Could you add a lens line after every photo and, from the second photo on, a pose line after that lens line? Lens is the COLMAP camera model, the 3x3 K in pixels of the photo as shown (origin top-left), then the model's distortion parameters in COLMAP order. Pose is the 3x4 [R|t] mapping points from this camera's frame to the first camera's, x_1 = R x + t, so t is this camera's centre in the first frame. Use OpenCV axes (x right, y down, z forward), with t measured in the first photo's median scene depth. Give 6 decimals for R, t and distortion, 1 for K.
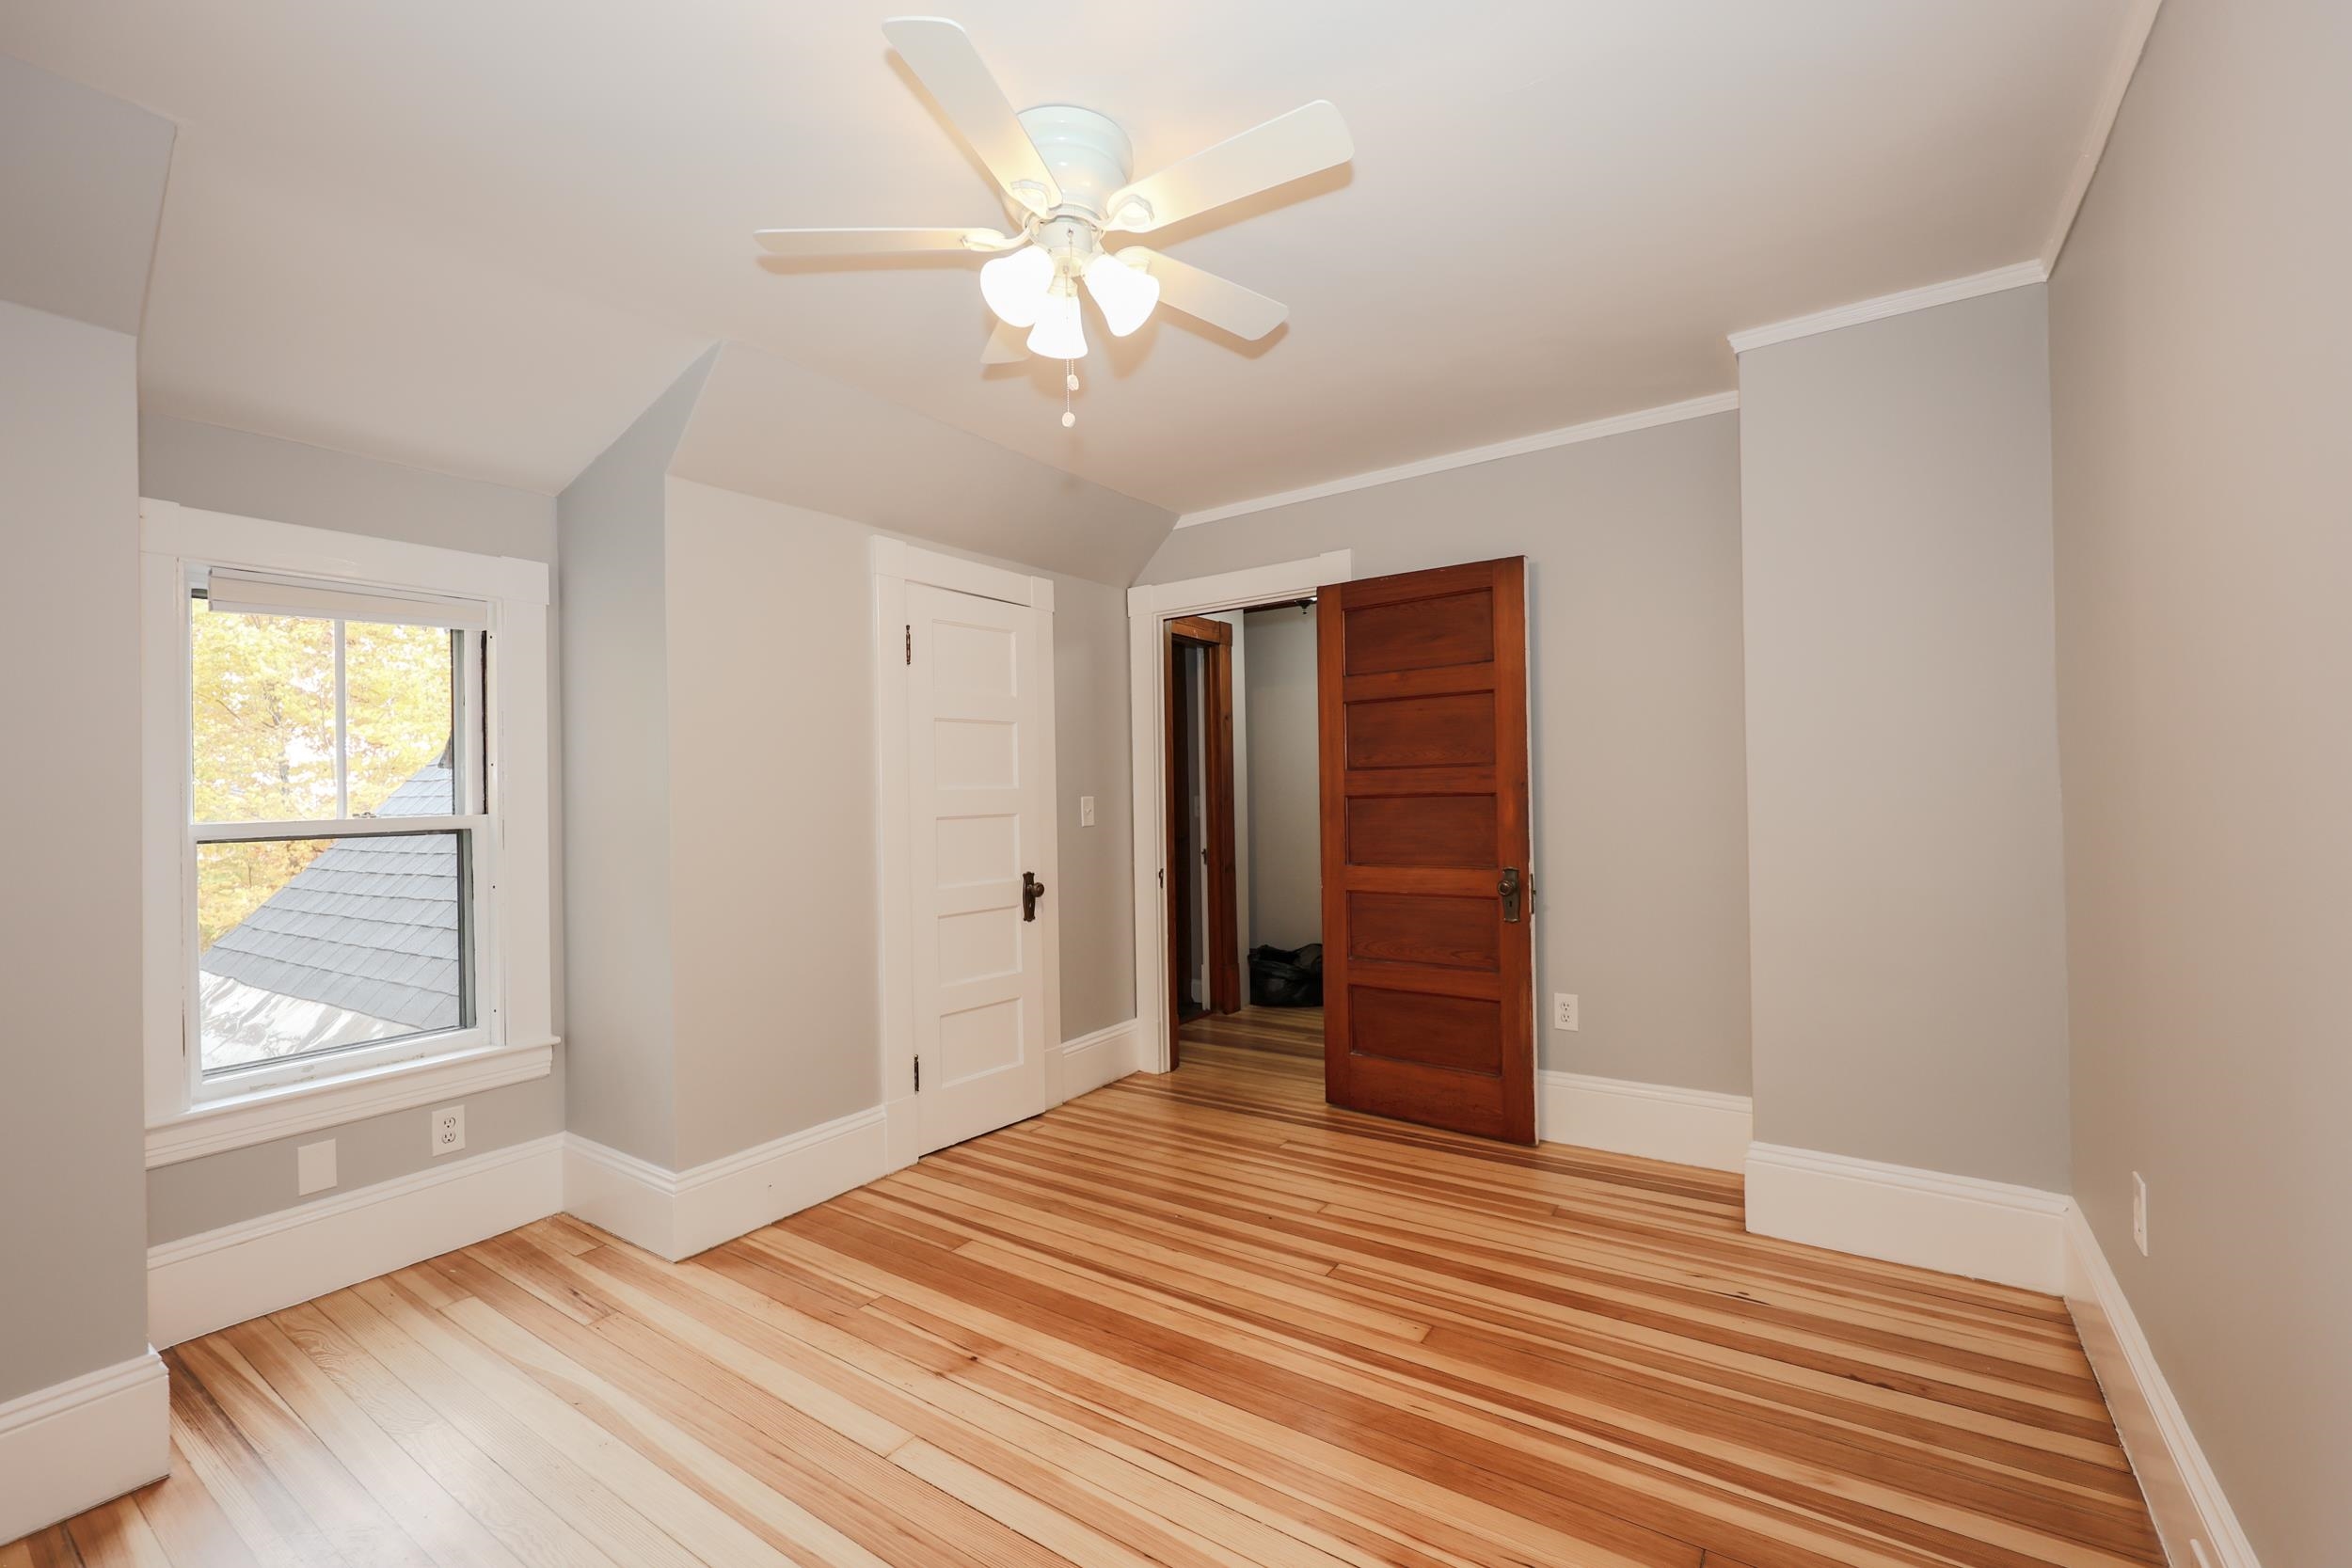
lens RADIAL K [[1000.4, 0, 1176.0], [0, 1000.4, 784.0], [0, 0, 1]] dist [0.000713, 0.000568]
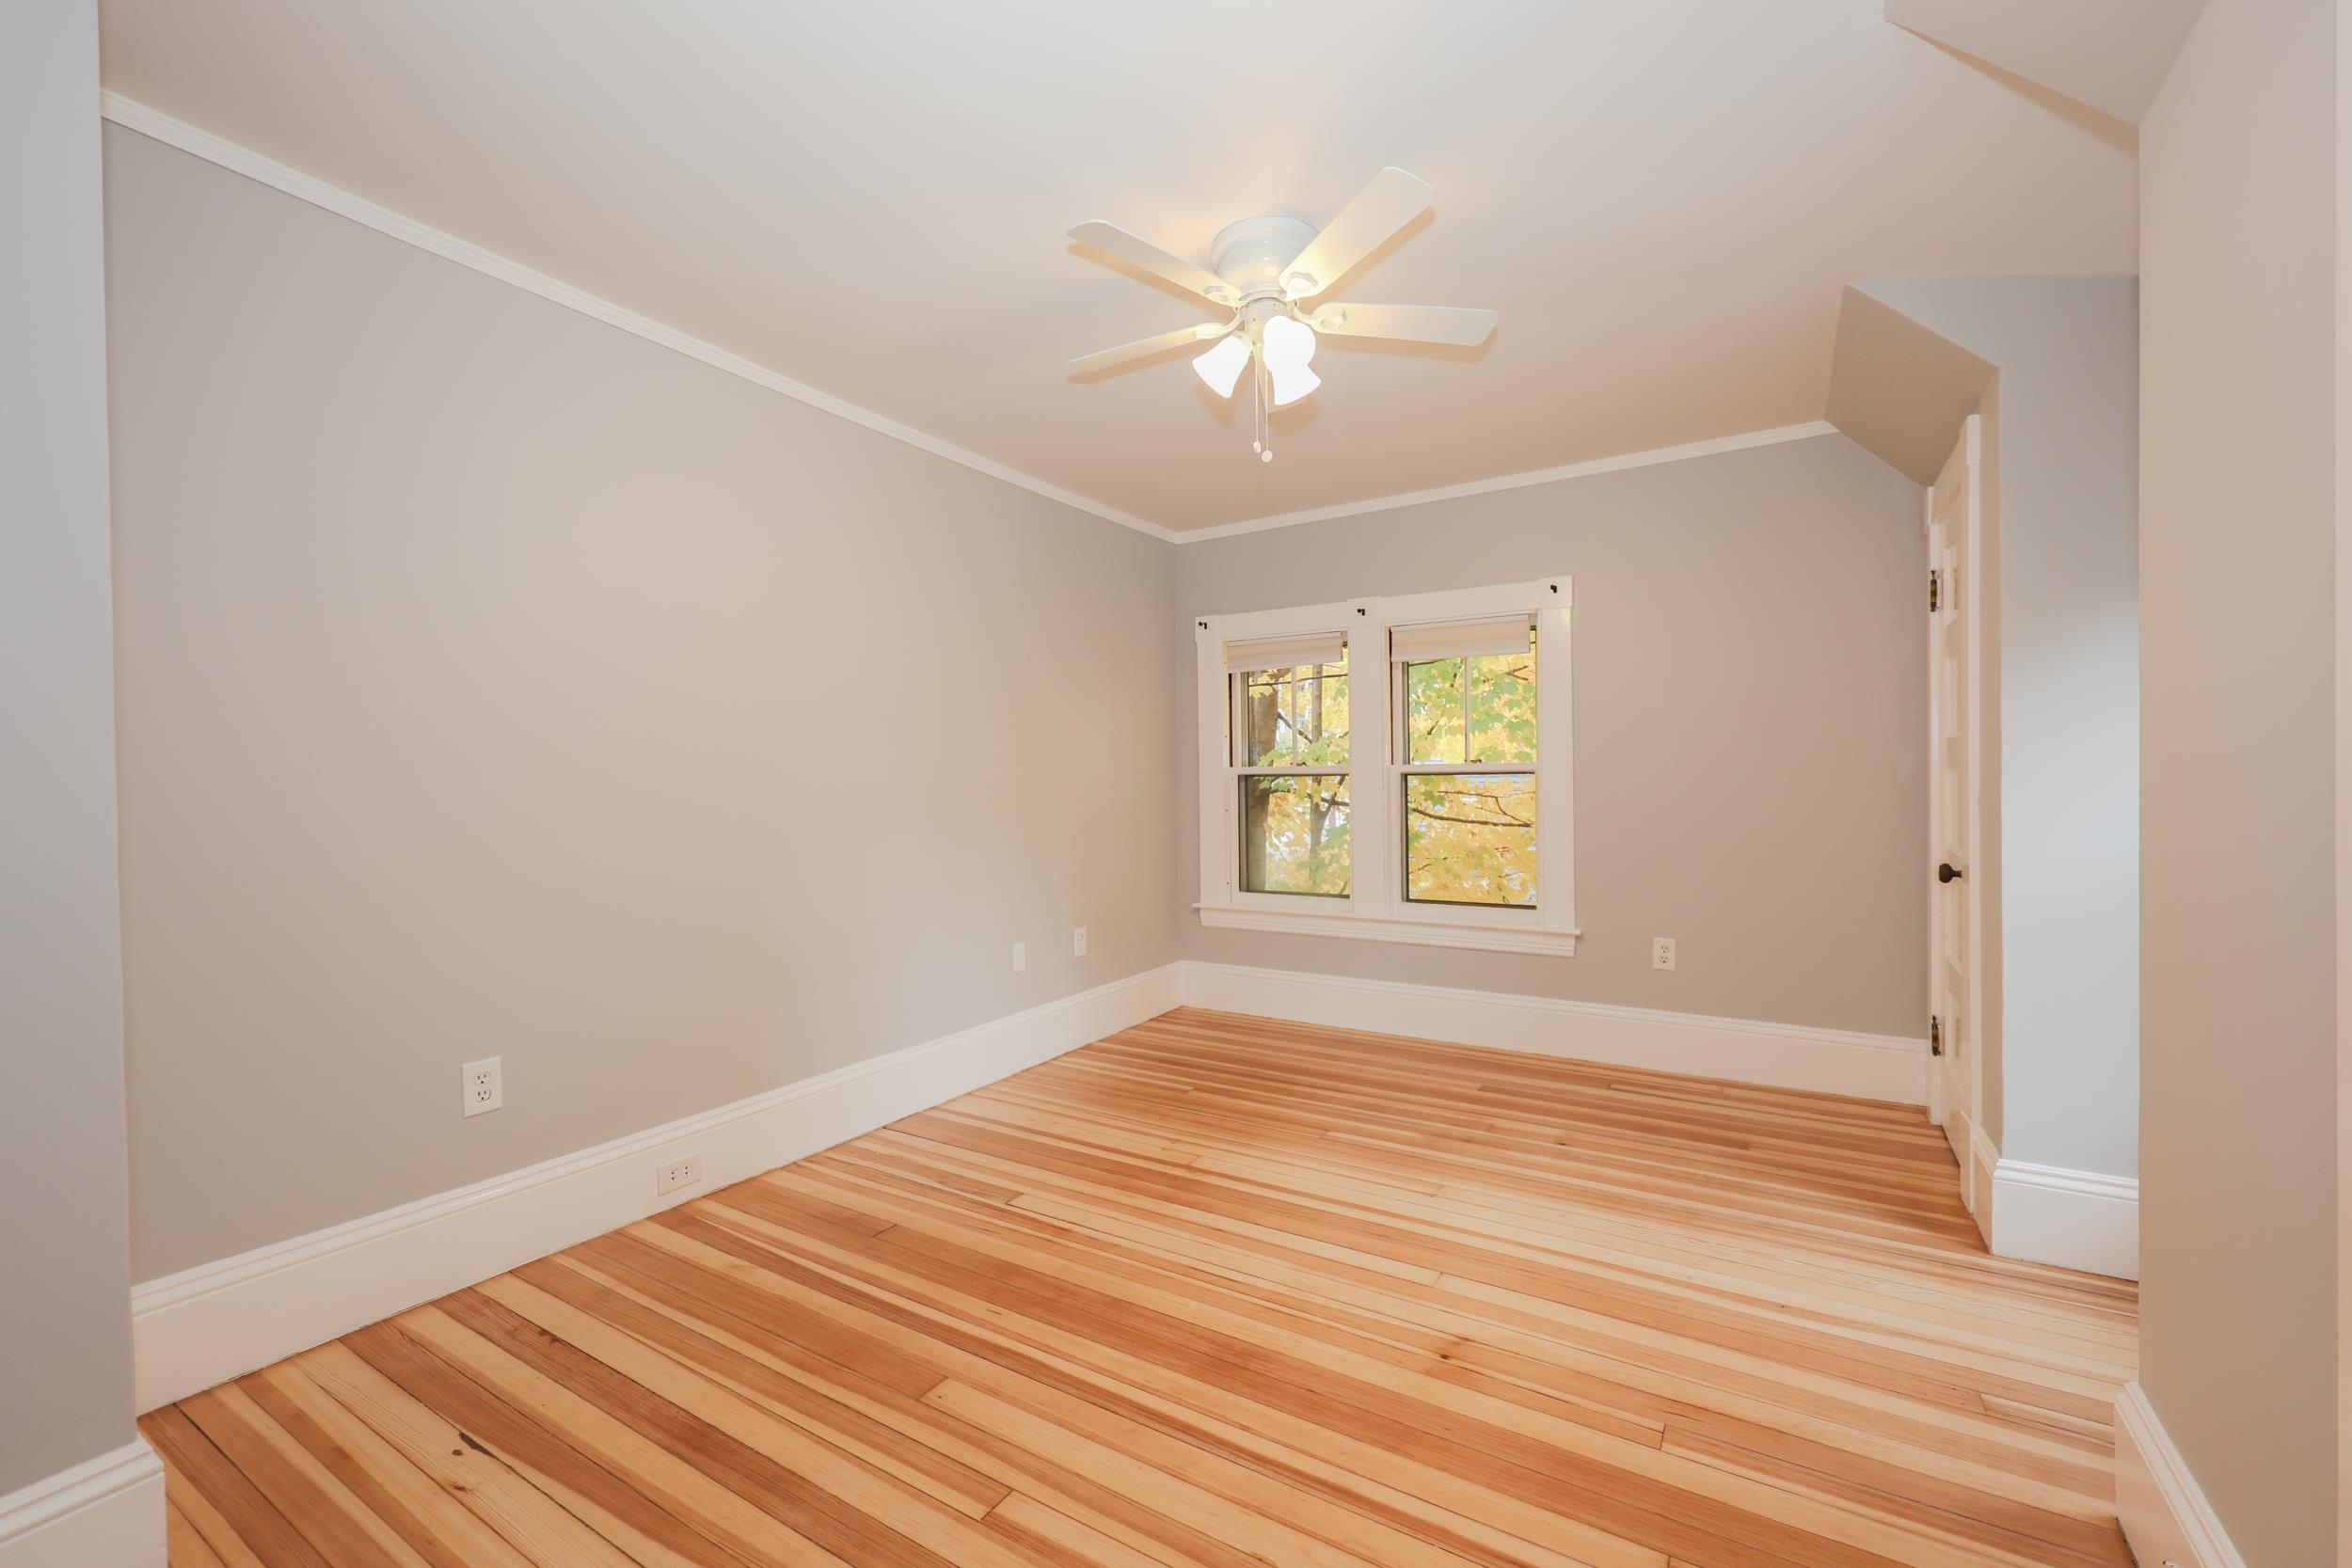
lens RADIAL K [[1000.4, 0, 1176.0], [0, 1000.4, 784.0], [0, 0, 1]] dist [0.000713, 0.000568]
pose [[-0.998337, 0.032275, -0.047765, 0.070793], [0.032969, 0.999361, -0.013810, 0.056430], [0.047288, -0.015362, -0.998763, 1.918668]]
